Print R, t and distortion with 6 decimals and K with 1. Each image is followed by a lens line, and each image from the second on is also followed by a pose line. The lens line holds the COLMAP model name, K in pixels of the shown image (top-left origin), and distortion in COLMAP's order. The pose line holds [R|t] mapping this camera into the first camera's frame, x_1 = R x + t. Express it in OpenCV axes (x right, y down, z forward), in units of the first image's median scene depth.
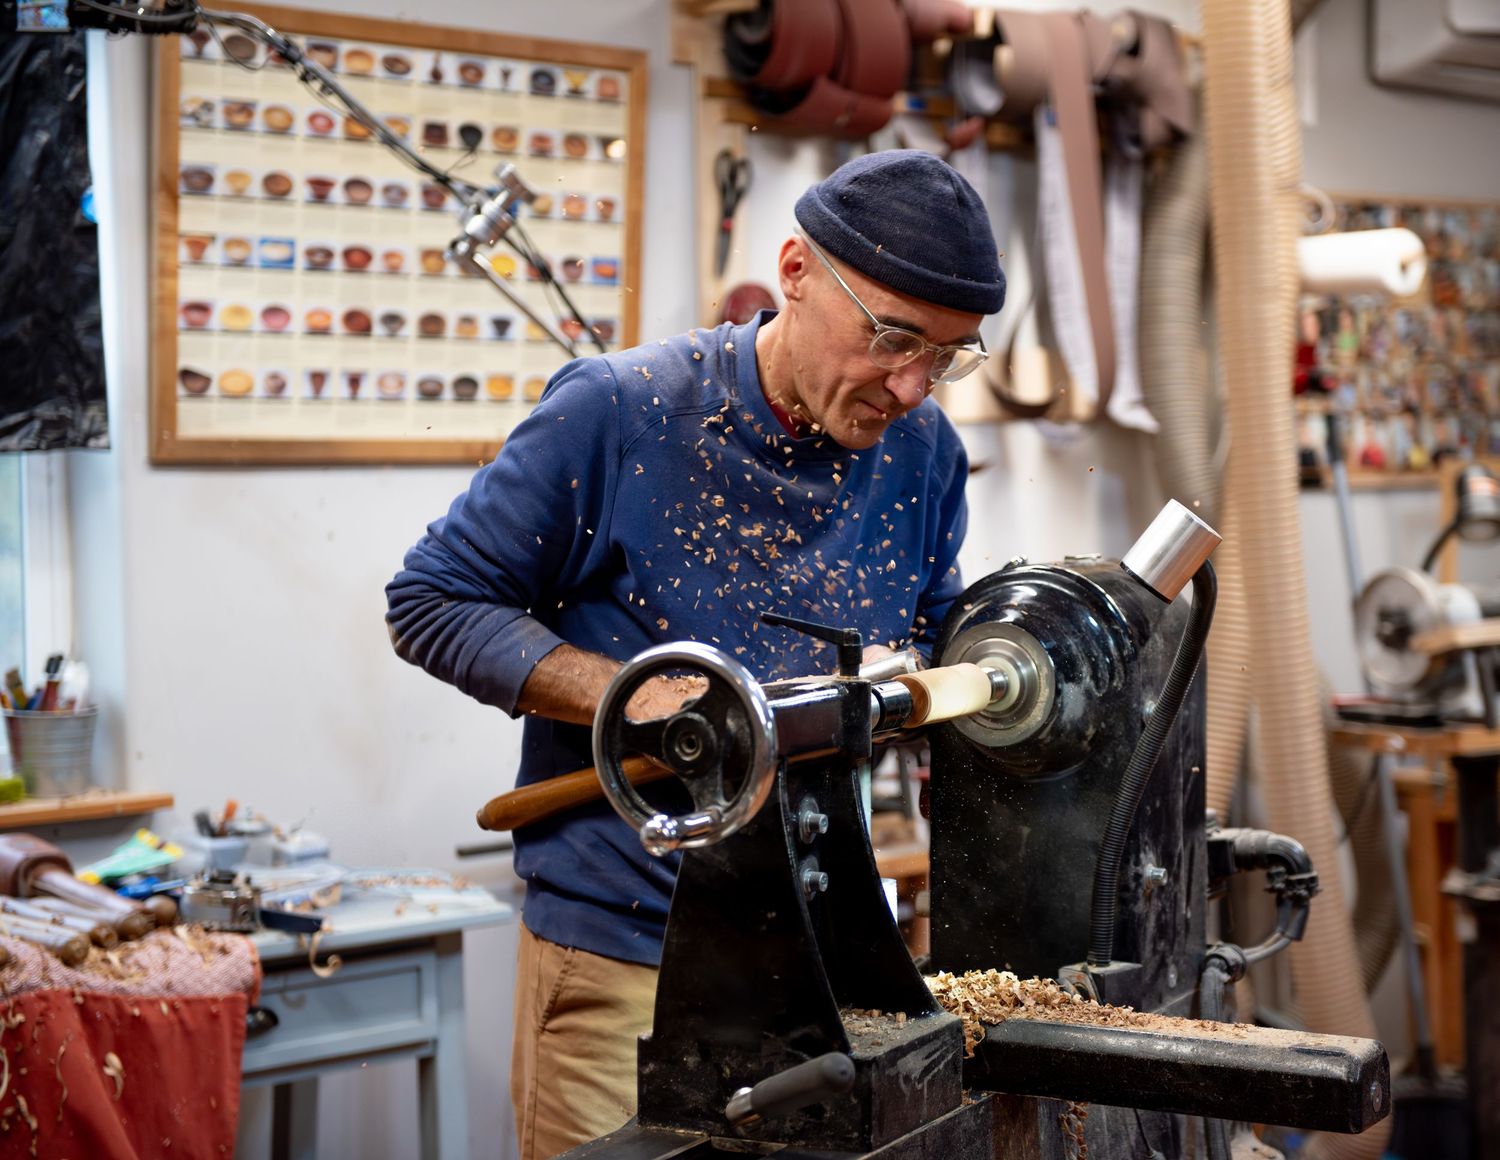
lens RADIAL K [[2878.9, 0, 833.6], [0, 2878.9, 581.9], [0, 0, 1]] dist [0.131328, -0.151007]
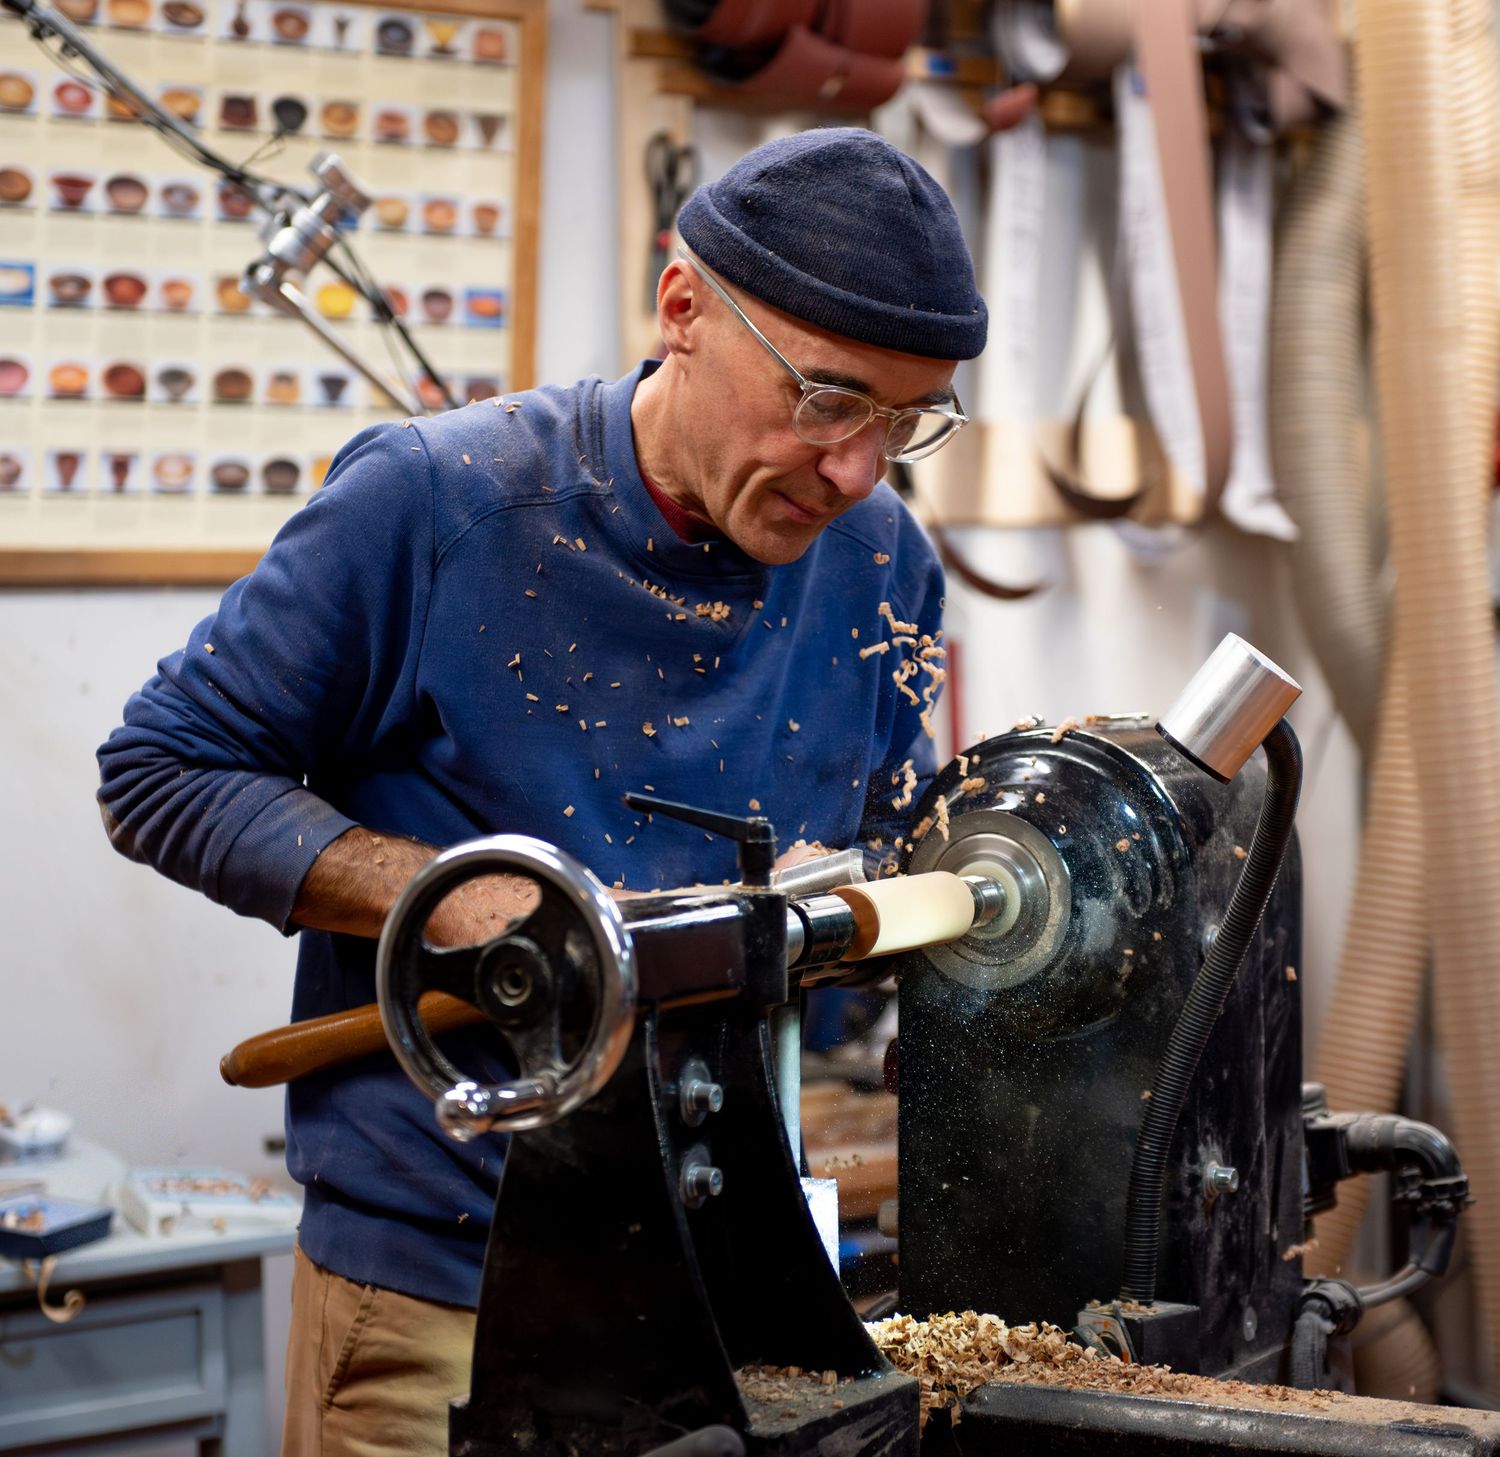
lens RADIAL K [[4205.4, 0, 751.6], [0, 4205.4, 695.8], [0, 0, 1]] dist [0.107984, -0.173578]
pose [[0.999454, 0.001200, -0.033021, 0.027560], [-0.001712, 0.999879, -0.015460, 0.001779], [0.032998, 0.015509, 0.999335, -0.012249]]
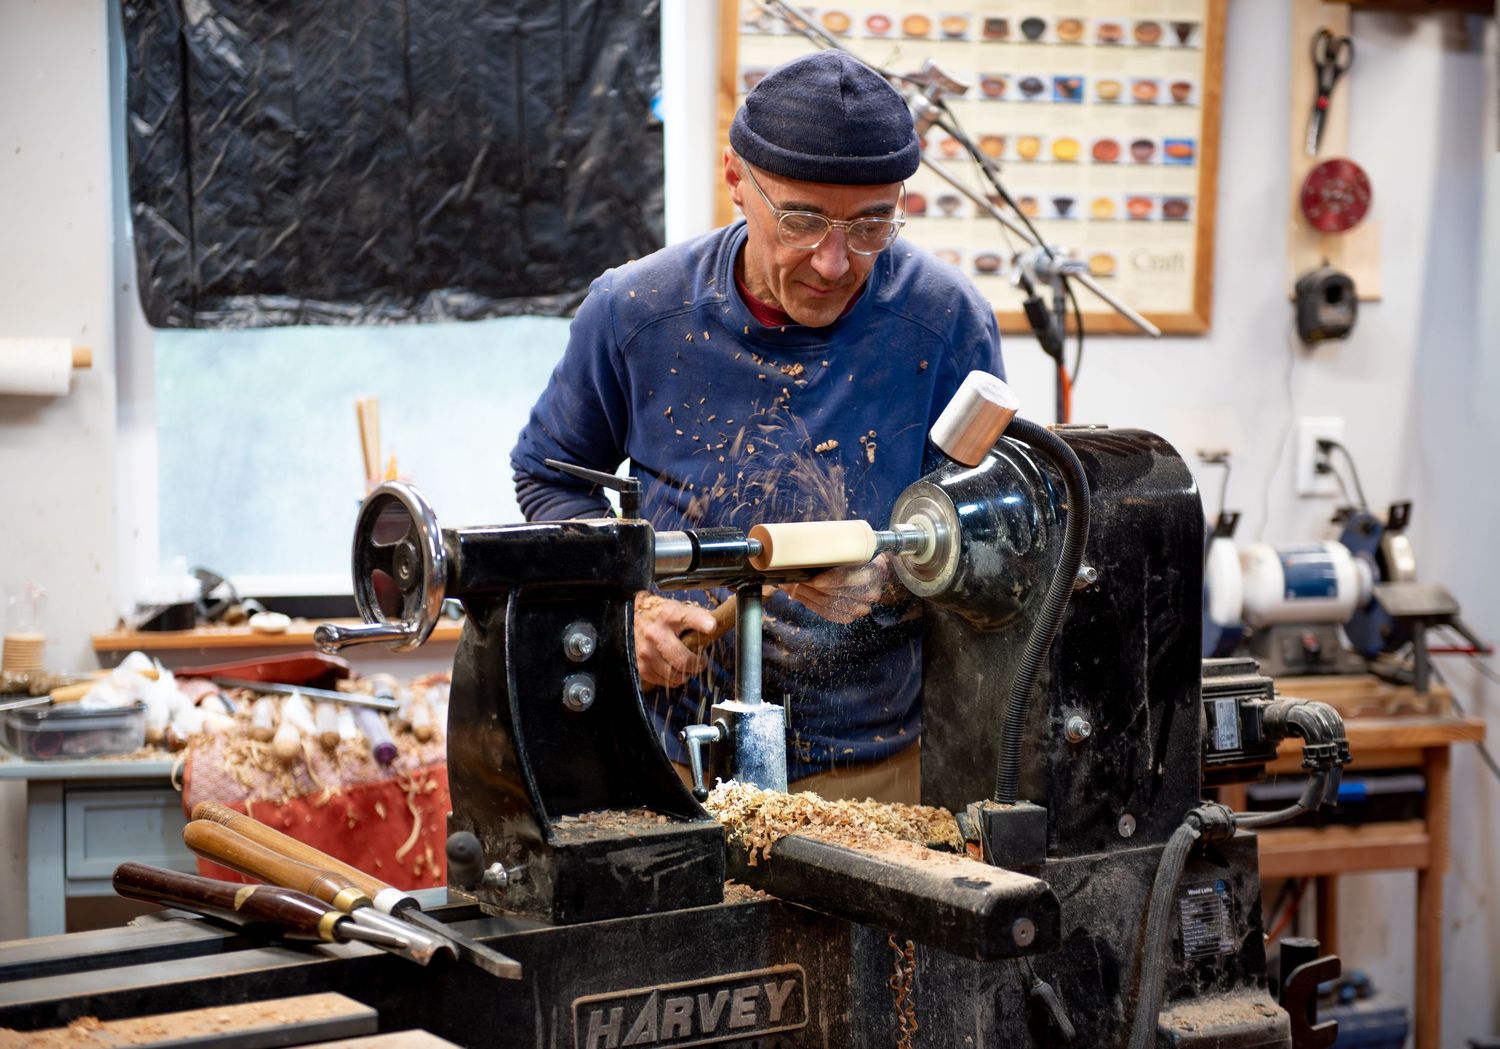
lens RADIAL K [[2842.5, 0, 787.0], [0, 2842.5, 522.7], [0, 0, 1]] dist [0.084600, 0.053701]
pose [[0.882084, 0.044634, -0.468973, 0.428344], [-0.032873, 0.998907, 0.033239, -0.003955], [0.469944, -0.013903, 0.882587, 0.024275]]
